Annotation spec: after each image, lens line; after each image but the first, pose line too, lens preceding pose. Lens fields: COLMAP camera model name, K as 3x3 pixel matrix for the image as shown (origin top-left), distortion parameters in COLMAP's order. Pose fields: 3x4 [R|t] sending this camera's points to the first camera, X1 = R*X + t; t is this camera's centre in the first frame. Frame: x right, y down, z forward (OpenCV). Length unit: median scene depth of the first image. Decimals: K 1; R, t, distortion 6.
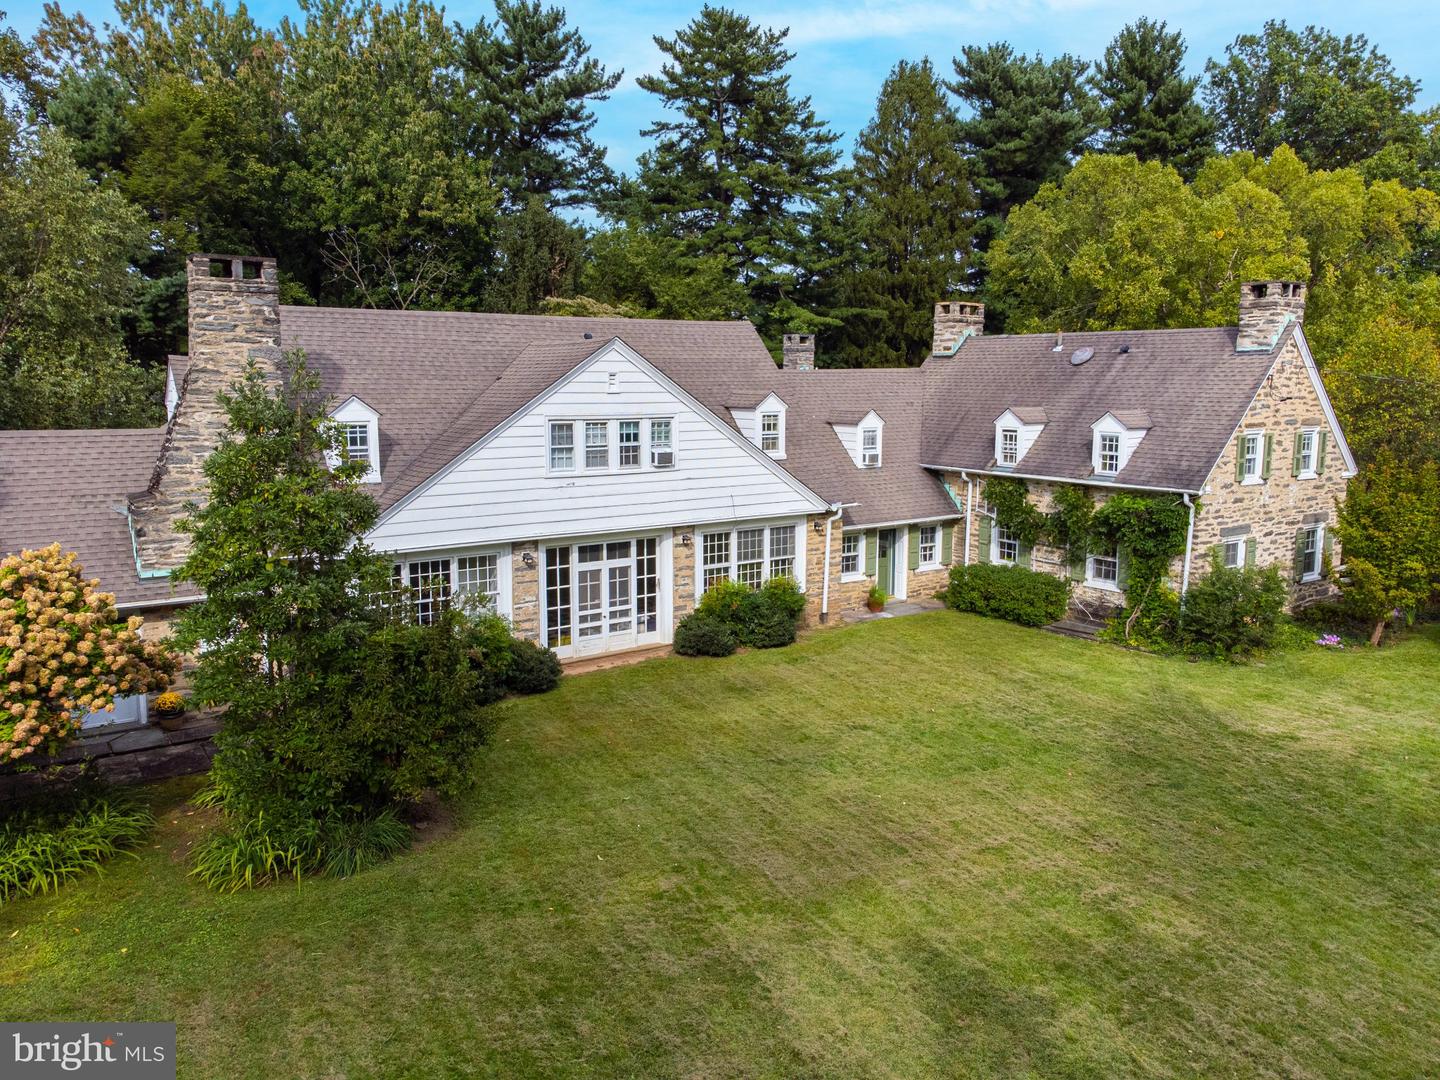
lens RADIAL K [[1067.6, 0, 720.0], [0, 1067.6, 540.0], [0, 0, 1]] dist [0.098591, -0.147816]
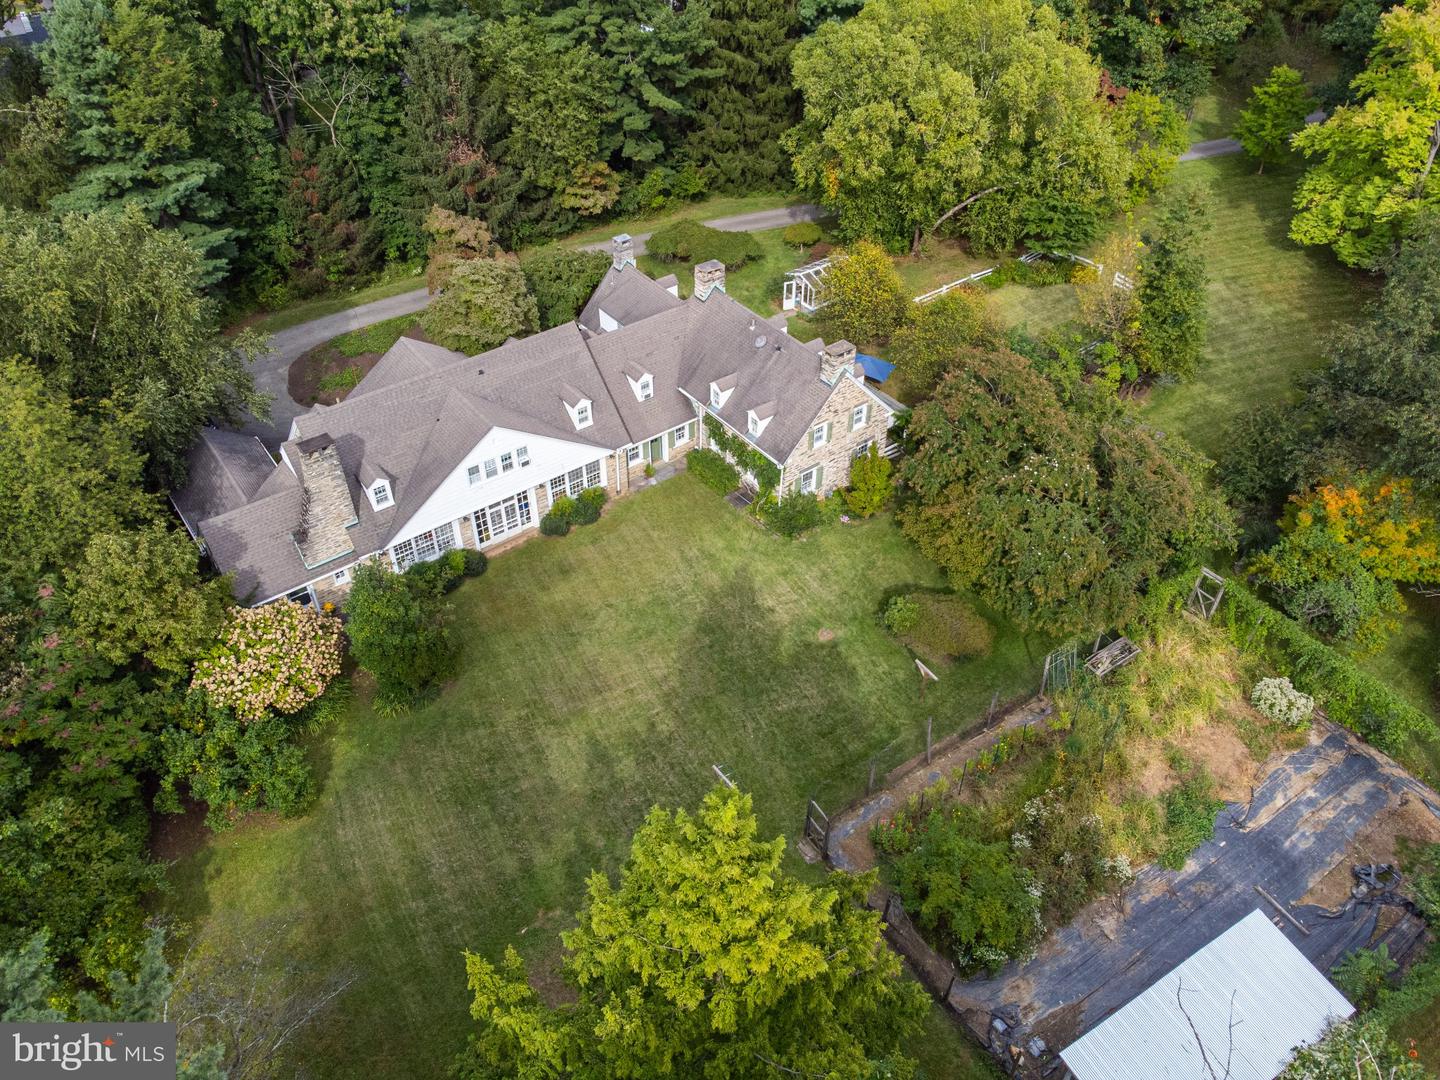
lens RADIAL K [[1067.6, 0, 720.0], [0, 1067.6, 540.0], [0, 0, 1]] dist [0.098591, -0.147816]
pose [[0.999572, -0.018665, 0.022536, 0.277820], [0.003306, 0.837249, 0.546812, -1.090661], [-0.029074, -0.546503, 0.836952, -0.840048]]
